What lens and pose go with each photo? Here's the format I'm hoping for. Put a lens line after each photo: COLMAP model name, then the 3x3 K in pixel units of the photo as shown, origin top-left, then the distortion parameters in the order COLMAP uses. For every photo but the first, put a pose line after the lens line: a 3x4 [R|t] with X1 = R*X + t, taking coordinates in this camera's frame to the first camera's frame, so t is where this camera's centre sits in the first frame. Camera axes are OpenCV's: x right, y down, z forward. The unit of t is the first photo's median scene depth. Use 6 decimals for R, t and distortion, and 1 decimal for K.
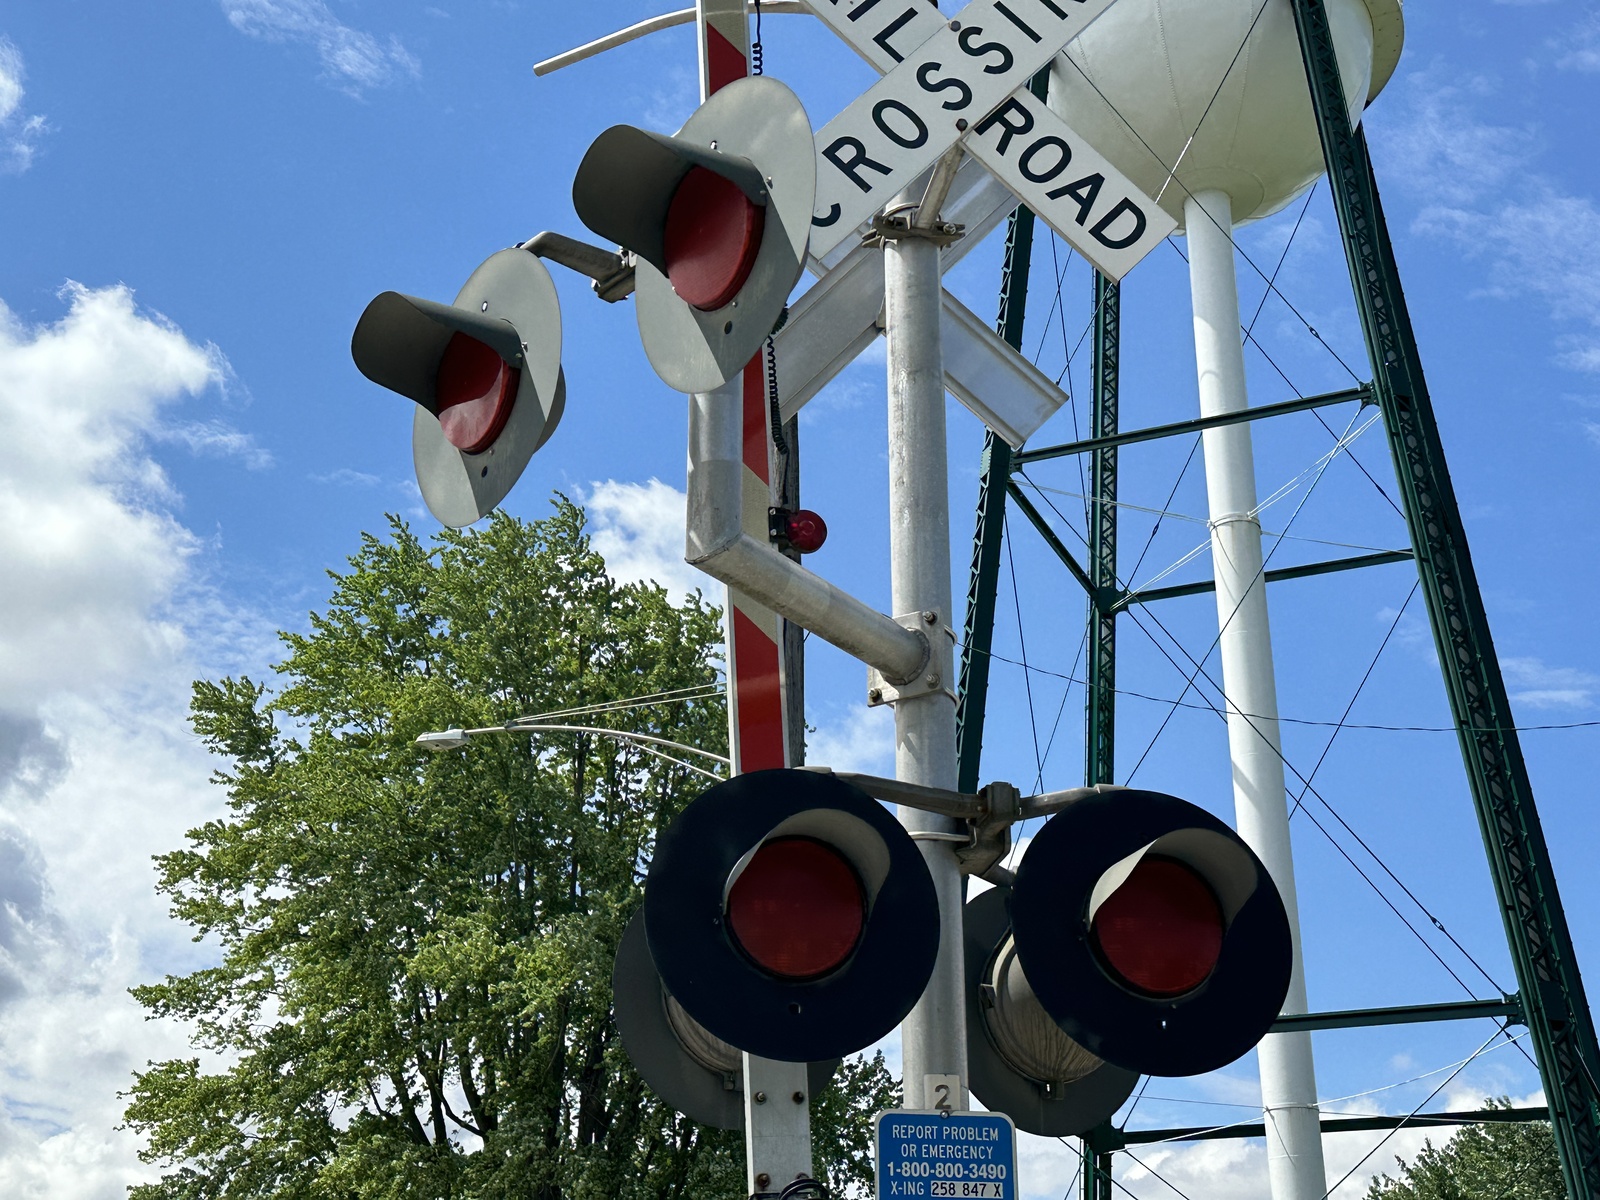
lens RADIAL K [[2156.2, 0, 805.3], [0, 2156.2, 597.2], [0, 0, 1]] dist [0.083028, -0.002929]
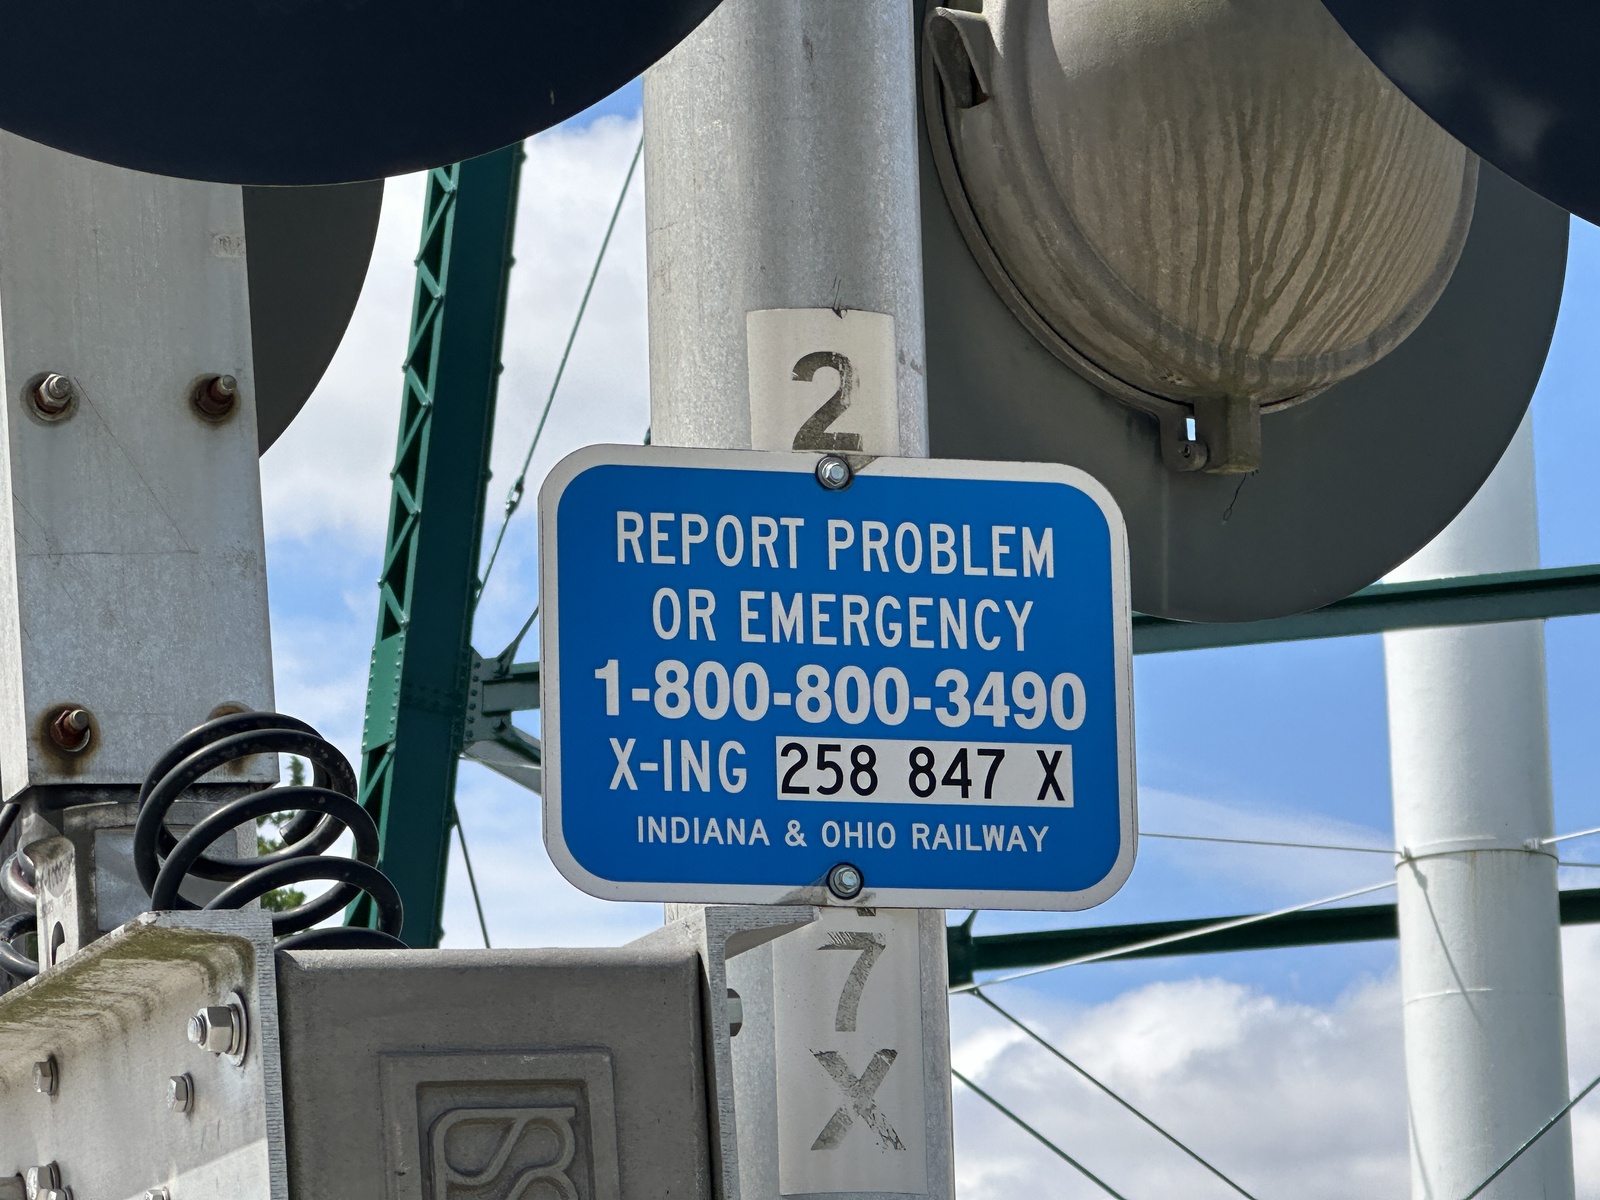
lens RADIAL K [[6576.1, 0, 799.9], [0, 6576.1, 600.0], [0, 0, 1]] dist [-0.197641, -1.696248]
pose [[0.992974, 0.001308, 0.118326, -0.024126], [-0.023385, 0.982388, 0.185381, 0.120139], [-0.115999, -0.186846, 0.975517, 0.300017]]
